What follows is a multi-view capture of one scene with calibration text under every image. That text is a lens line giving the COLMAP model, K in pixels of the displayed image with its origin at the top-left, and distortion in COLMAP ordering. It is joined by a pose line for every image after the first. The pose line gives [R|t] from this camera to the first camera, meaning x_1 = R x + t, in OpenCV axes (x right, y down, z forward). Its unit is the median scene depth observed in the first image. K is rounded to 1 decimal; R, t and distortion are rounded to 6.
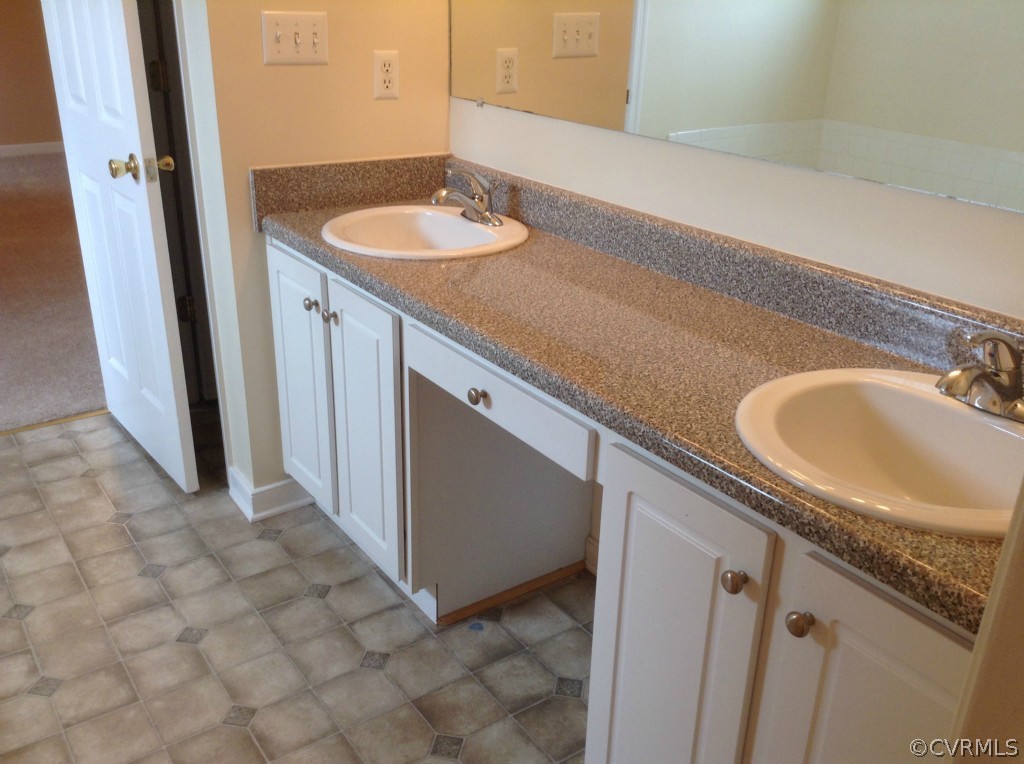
lens RADIAL K [[928.3, 0, 507.8], [0, 928.3, 382.2], [0, 0, 1]] dist [0.100428, -0.115538]
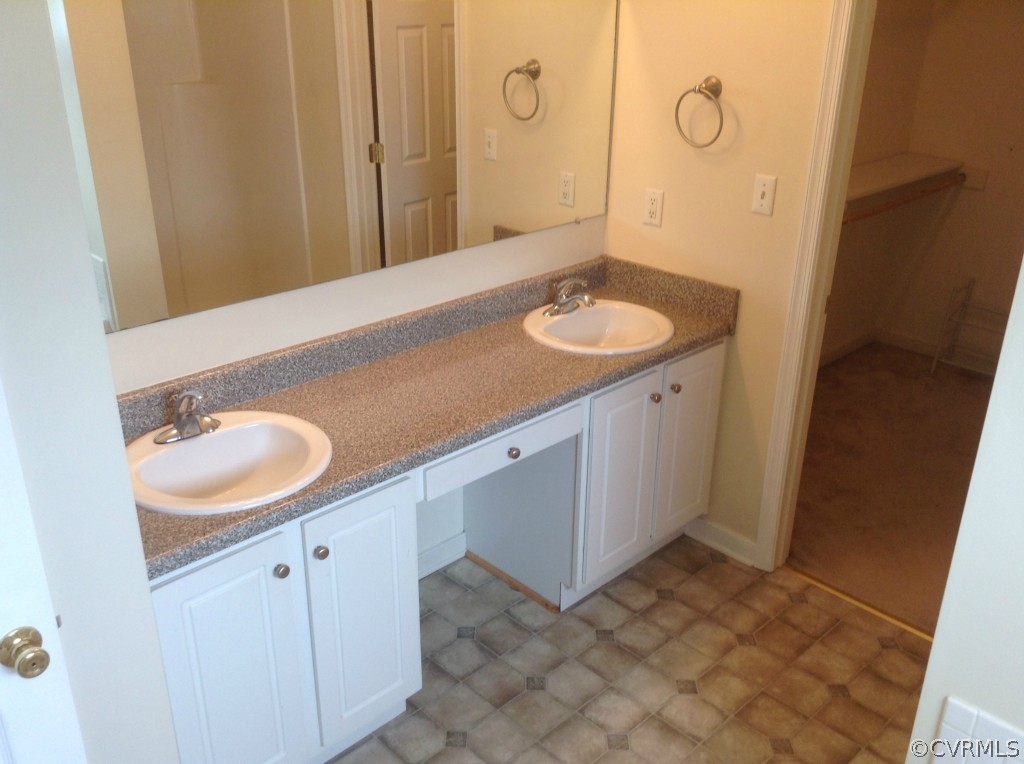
lens RADIAL K [[928.3, 0, 507.8], [0, 928.3, 382.2], [0, 0, 1]] dist [0.100428, -0.115538]
pose [[-0.154796, -0.420190, 0.894136, -1.141028], [0.377964, 0.811005, 0.446558, -0.646643], [-0.912788, 0.407077, 0.033276, 0.785912]]
